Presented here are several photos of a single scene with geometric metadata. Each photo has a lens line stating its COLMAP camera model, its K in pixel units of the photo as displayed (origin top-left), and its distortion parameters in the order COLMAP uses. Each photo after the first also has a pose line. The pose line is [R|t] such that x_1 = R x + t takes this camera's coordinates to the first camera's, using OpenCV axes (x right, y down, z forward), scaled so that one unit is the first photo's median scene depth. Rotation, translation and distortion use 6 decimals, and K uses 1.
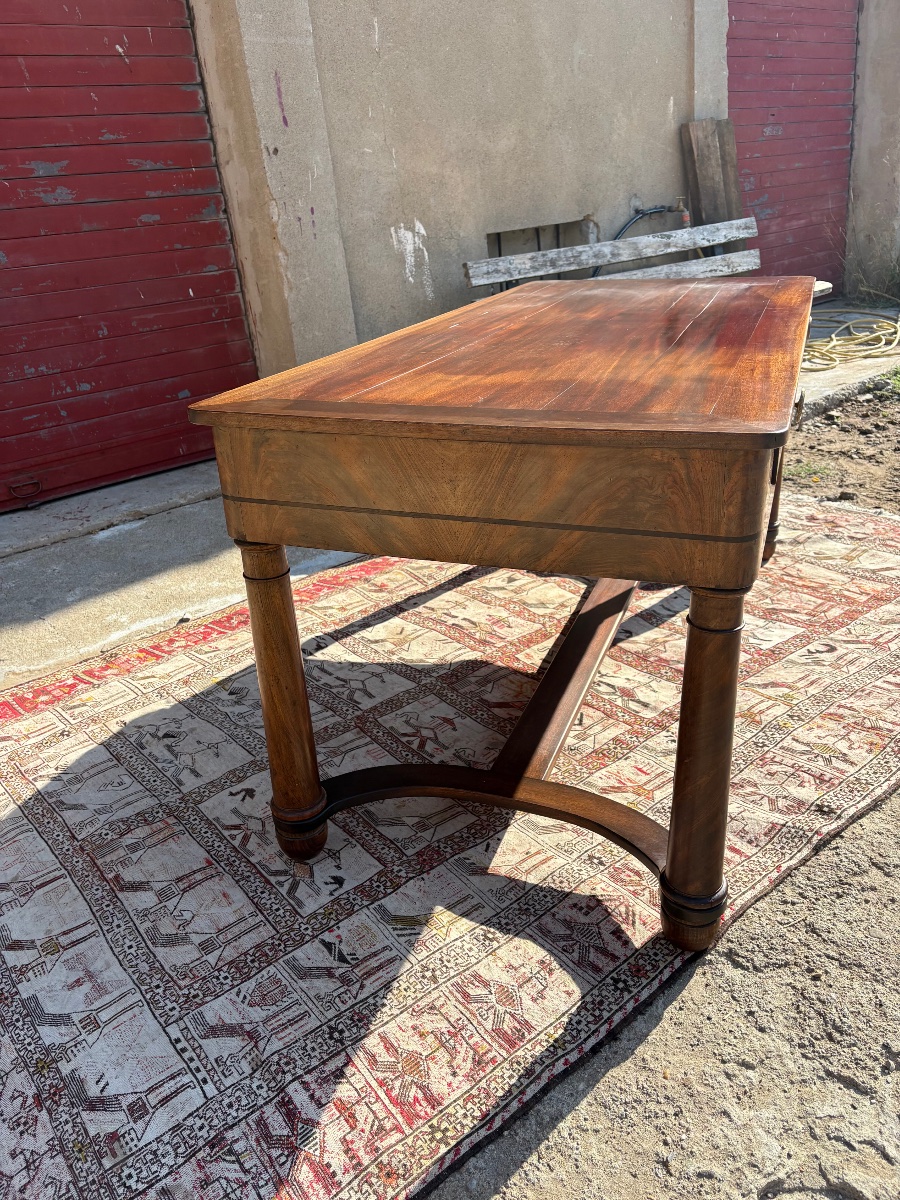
lens RADIAL K [[911.9, 0, 448.1], [0, 911.9, 608.0], [0, 0, 1]] dist [0.040682, -0.037438]
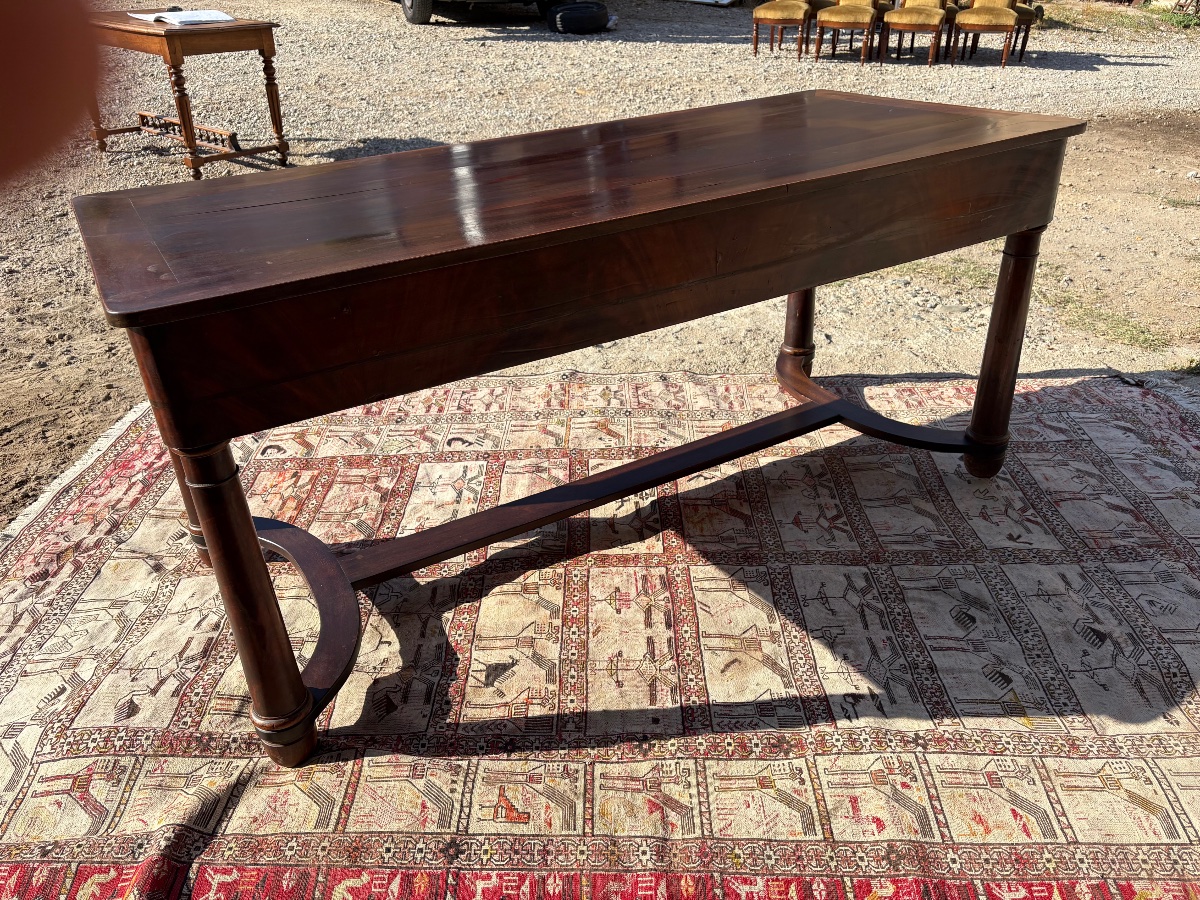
lens RADIAL K [[911.9, 0, 594.3], [0, 911.9, 452.8], [0, 0, 1]] dist [0.040682, -0.037438]
pose [[-0.766342, -0.228620, 0.600377, -0.319753], [0.342423, 0.645360, 0.682830, -0.531776], [-0.543568, 0.728864, -0.416282, 1.128516]]
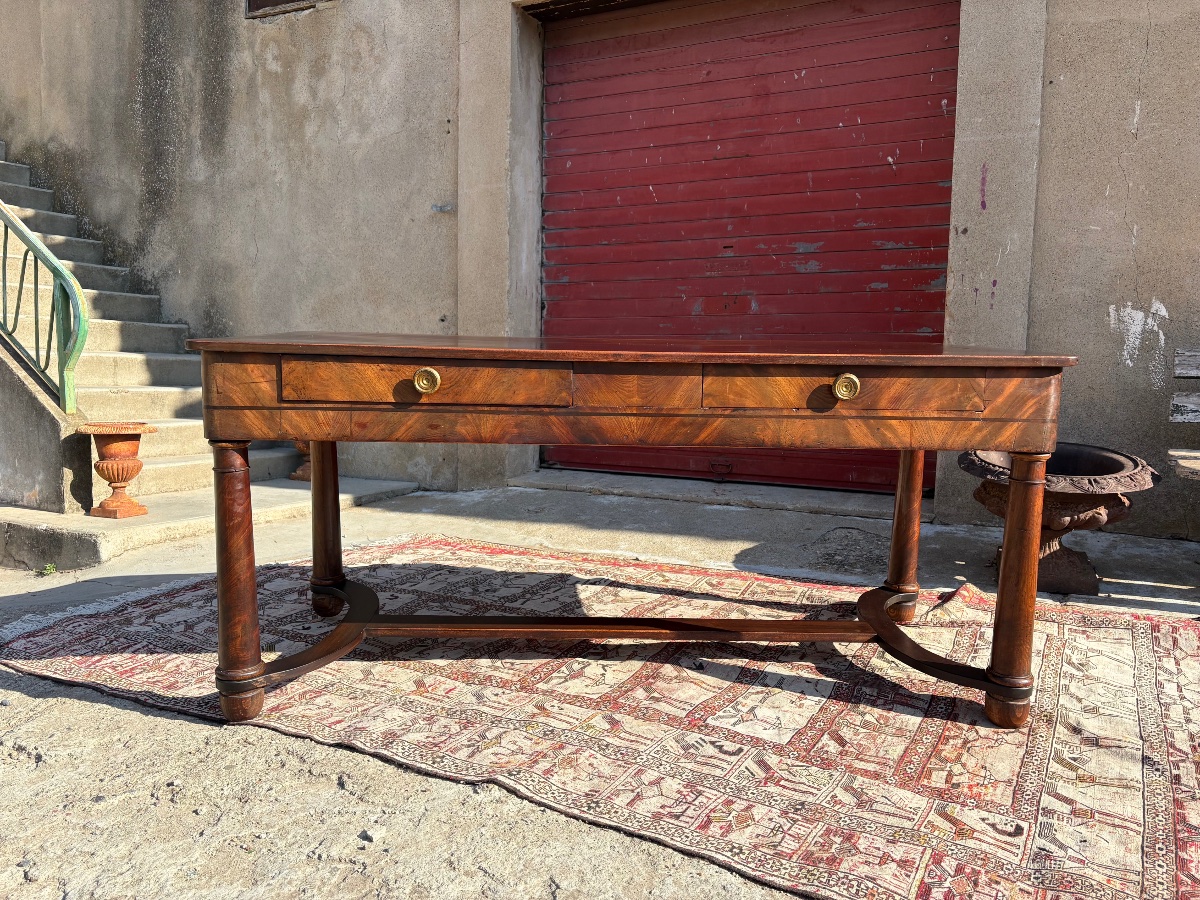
lens RADIAL K [[911.9, 0, 604.4], [0, 911.9, 444.4], [0, 0, 1]] dist [0.040682, -0.037438]
pose [[0.376990, 0.185136, -0.907526, 0.869381], [-0.415471, 0.909514, 0.012953, -0.138165], [0.827806, 0.372167, 0.419797, 0.374735]]
